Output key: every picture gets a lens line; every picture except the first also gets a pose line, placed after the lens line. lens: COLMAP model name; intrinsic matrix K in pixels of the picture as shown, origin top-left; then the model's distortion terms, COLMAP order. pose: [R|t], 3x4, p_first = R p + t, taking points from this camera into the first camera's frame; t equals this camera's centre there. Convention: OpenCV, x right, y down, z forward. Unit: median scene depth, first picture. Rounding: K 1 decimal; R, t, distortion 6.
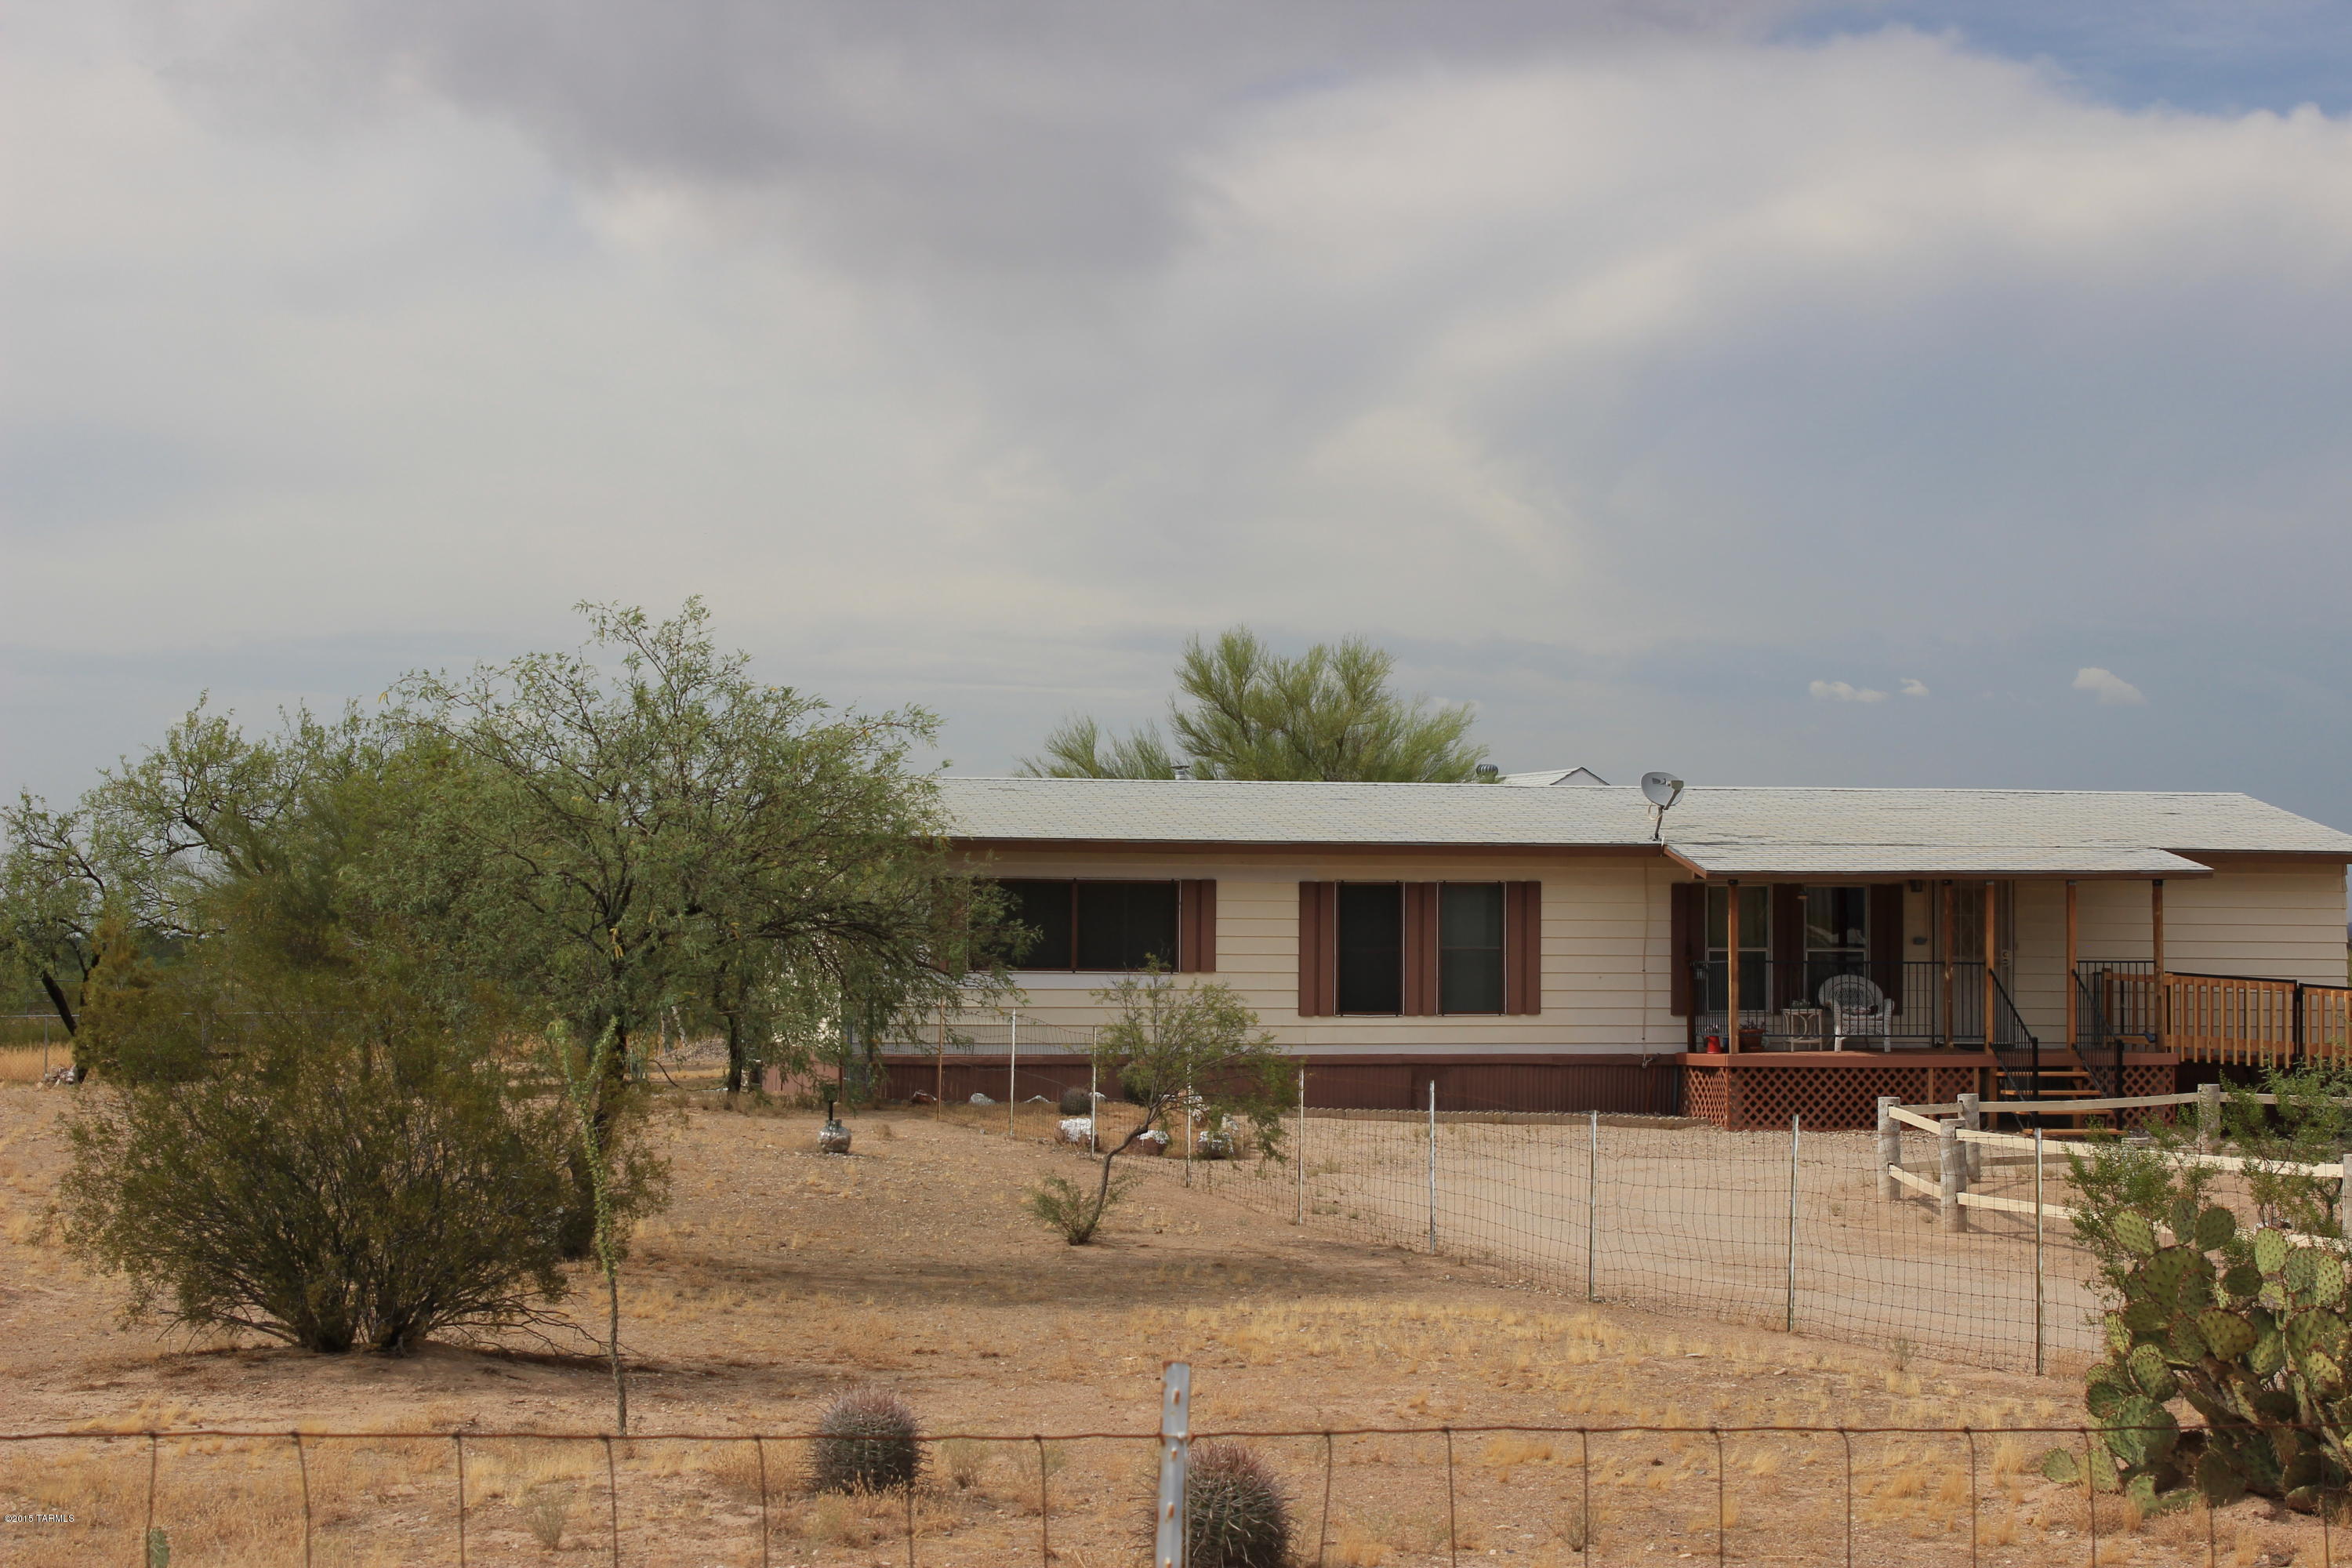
lens RADIAL K [[4401.8, 0, 1176.0], [0, 4401.8, 784.0], [0, 0, 1]] dist [0.007362, 0.196063]
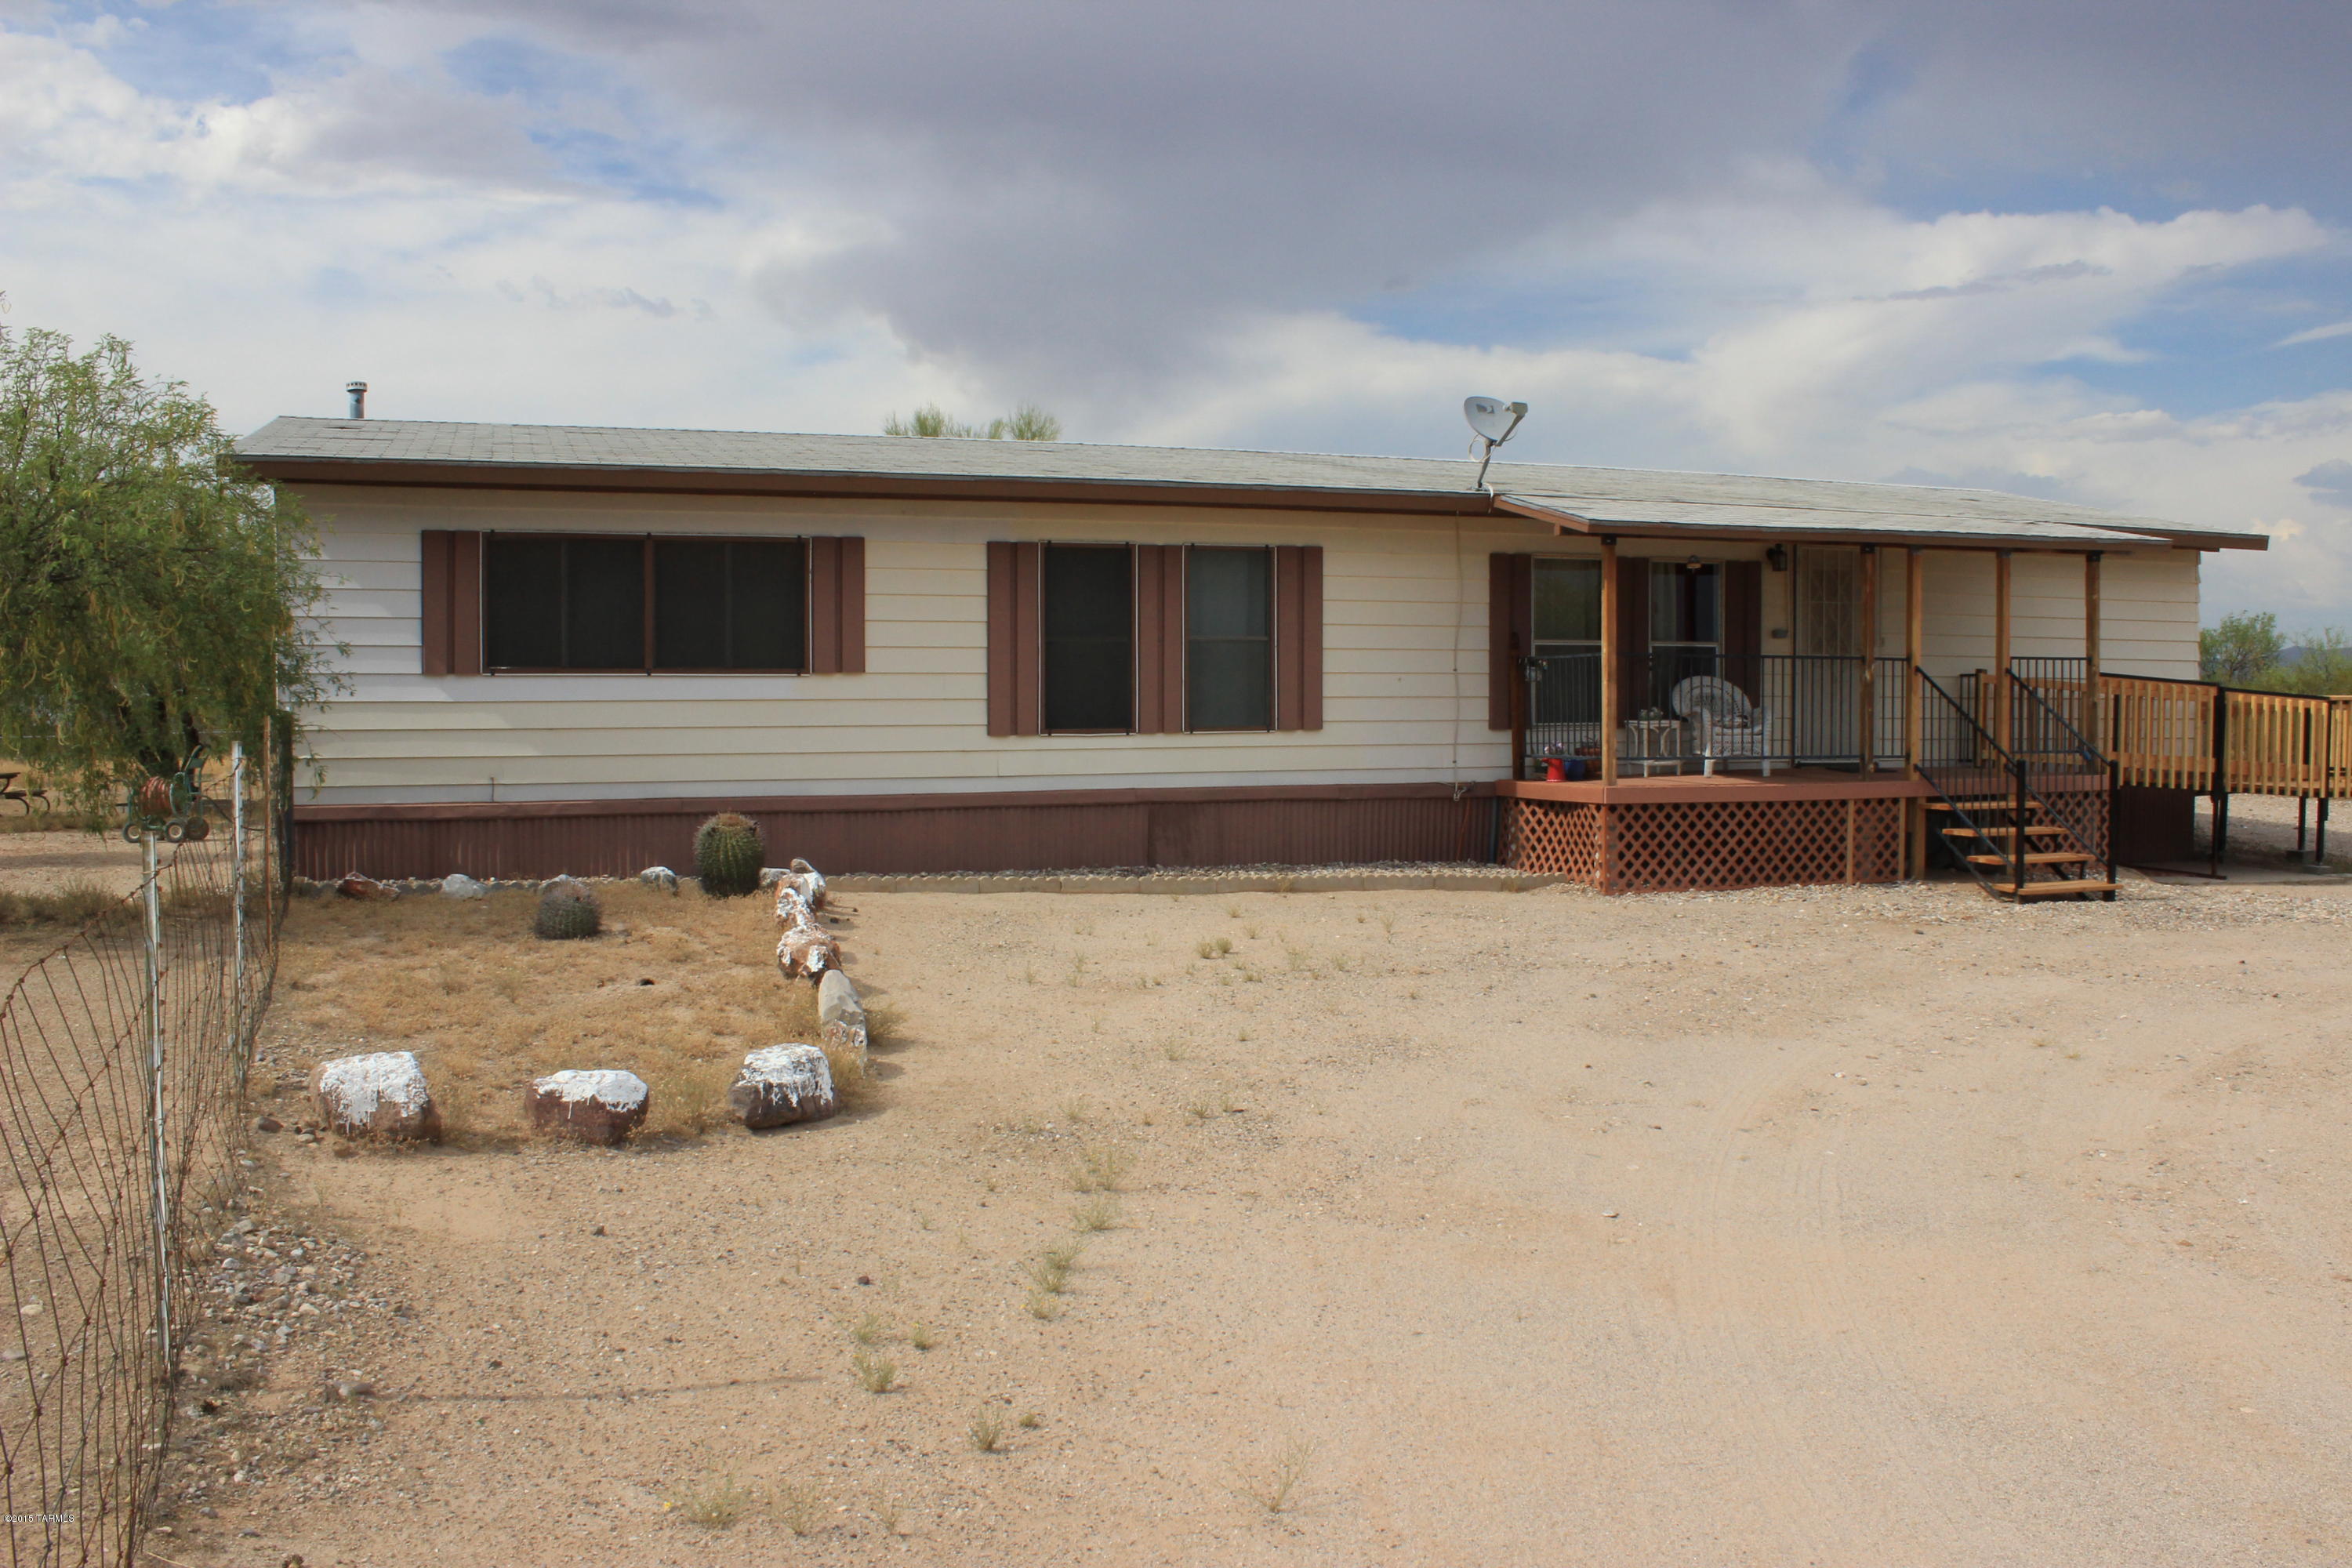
lens RADIAL K [[1942.3, 0, 1176.0], [0, 1942.3, 784.0], [0, 0, 1]] dist [-0.162835, 0.117790]
pose [[0.991671, -0.011829, 0.128249, 0.019248], [0.000867, 0.996364, 0.085197, 0.036556], [-0.128791, -0.084376, 0.988076, 0.740027]]
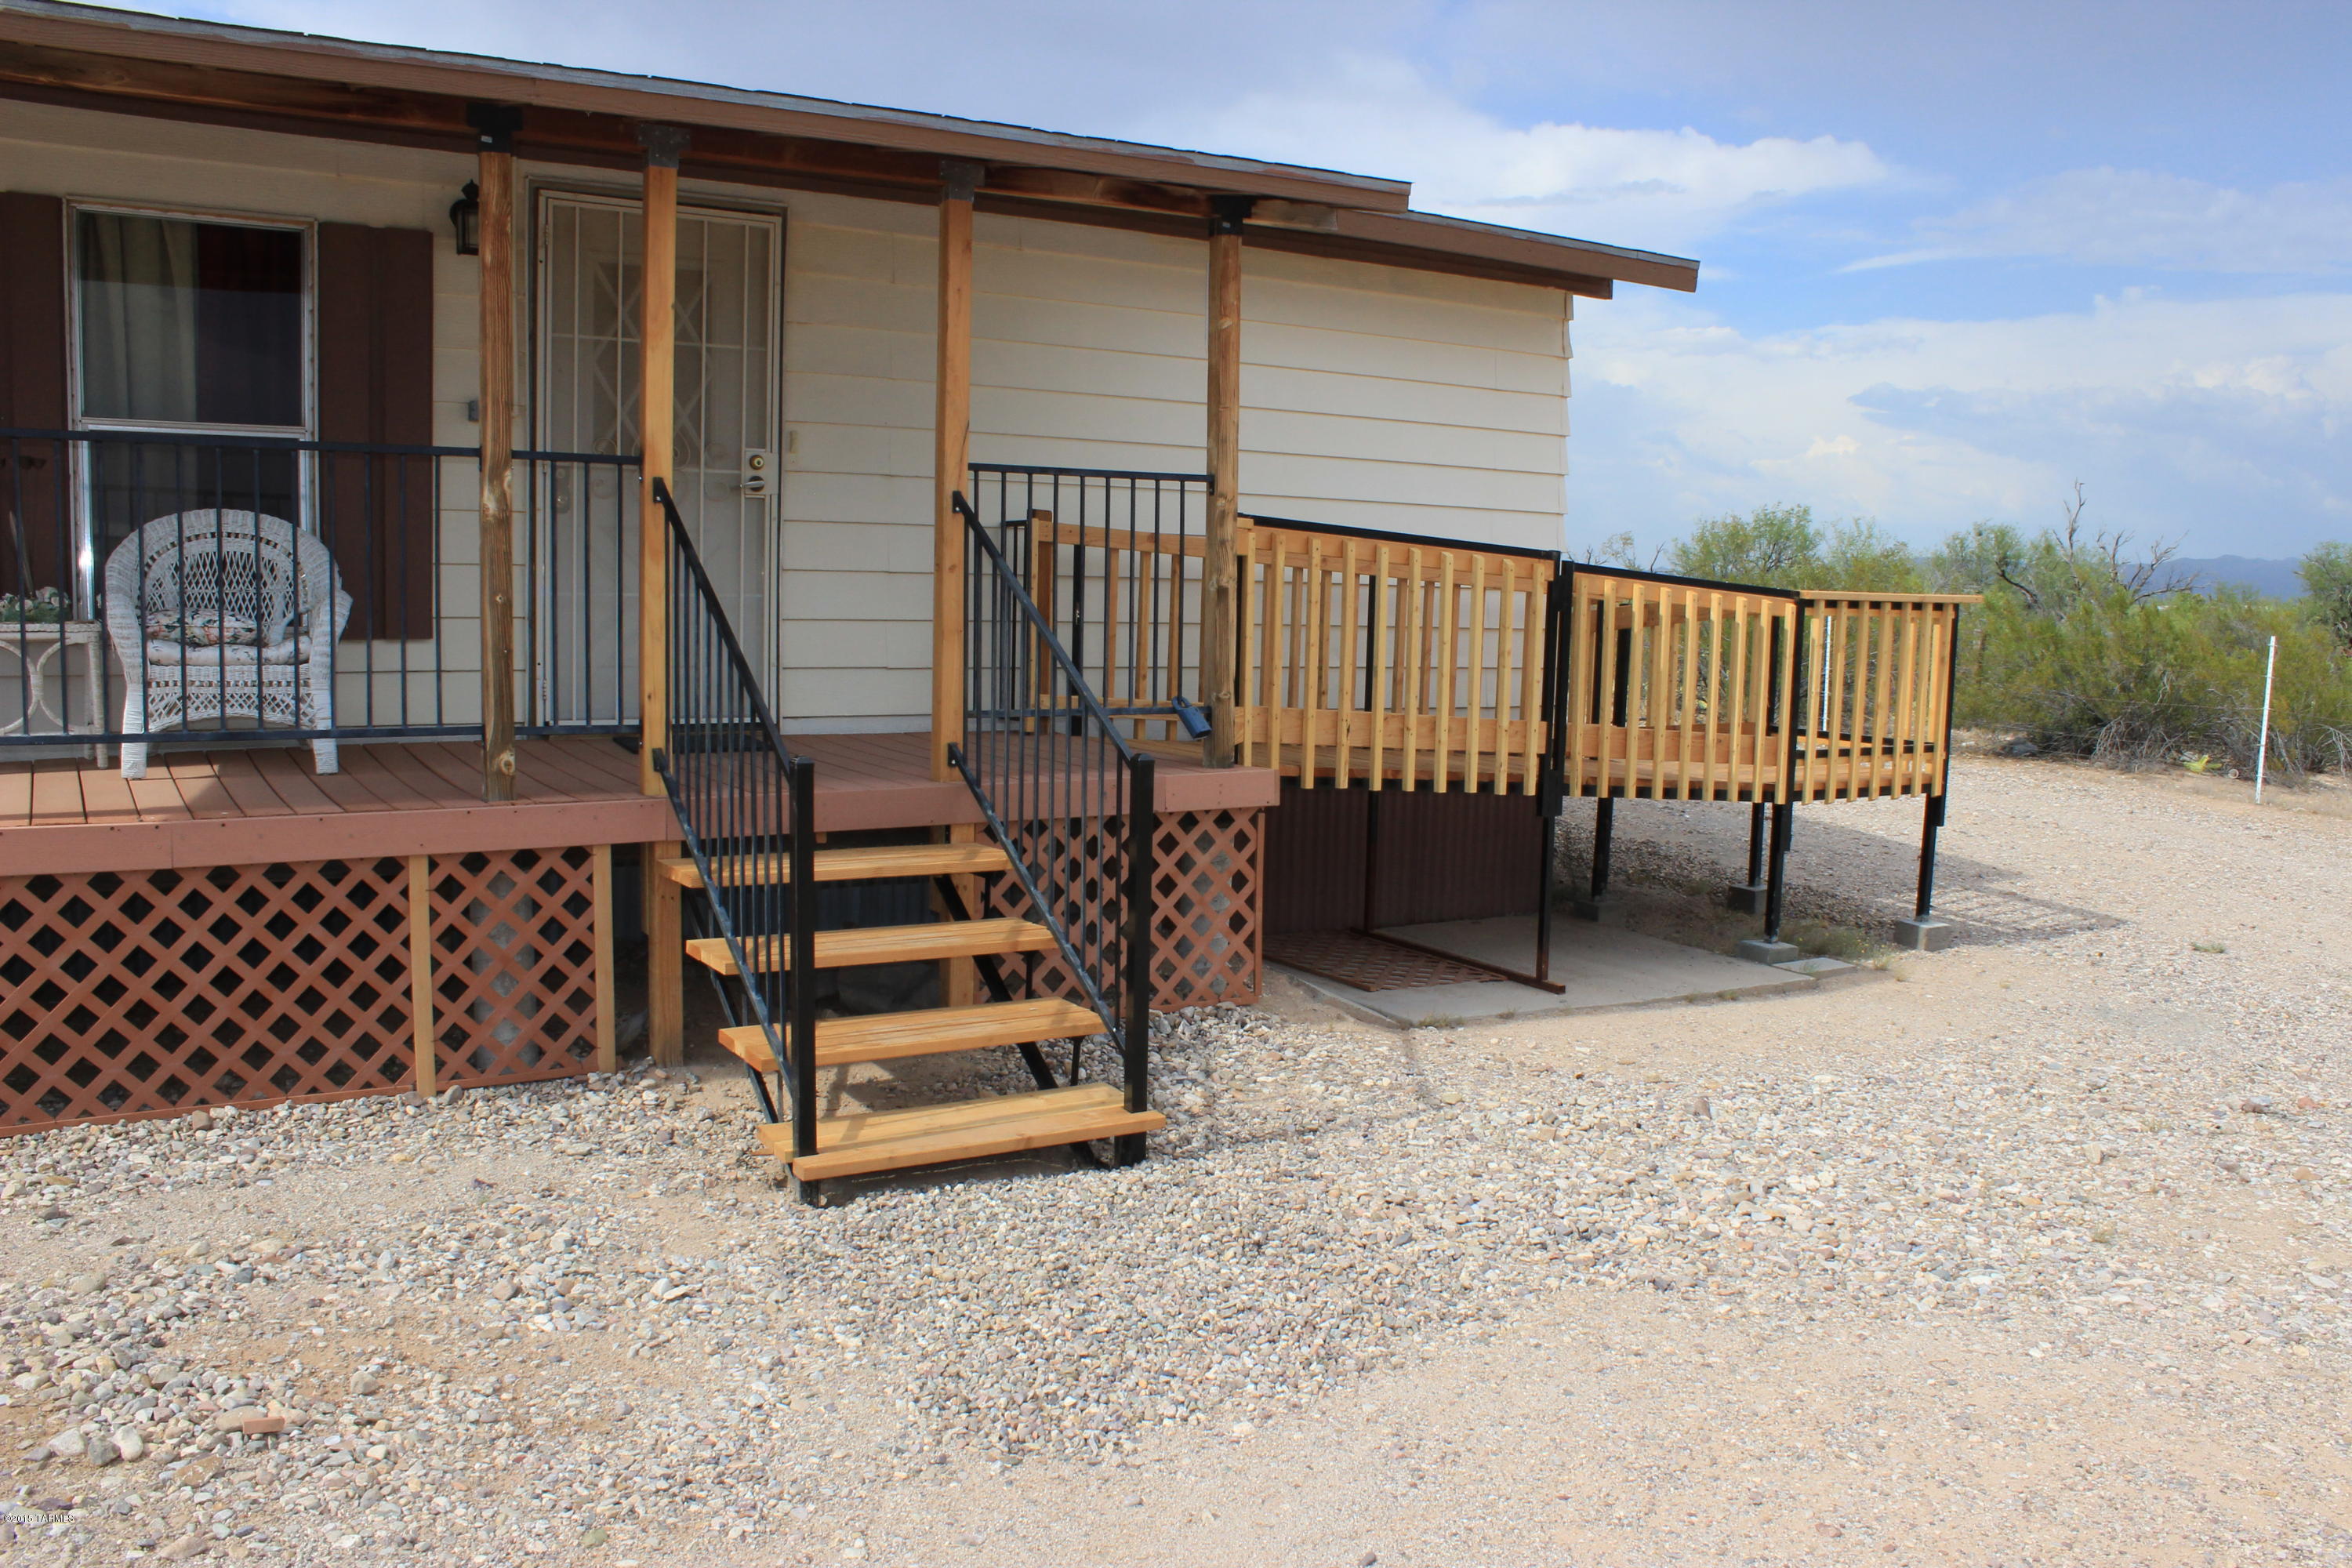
lens RADIAL K [[1942.3, 0, 1176.0], [0, 1942.3, 784.0], [0, 0, 1]] dist [-0.162835, 0.117790]
pose [[0.944853, -0.018292, 0.326983, 0.187494], [-0.028012, 0.990266, 0.136340, 0.046488], [-0.326294, -0.137981, 0.935143, 0.934018]]
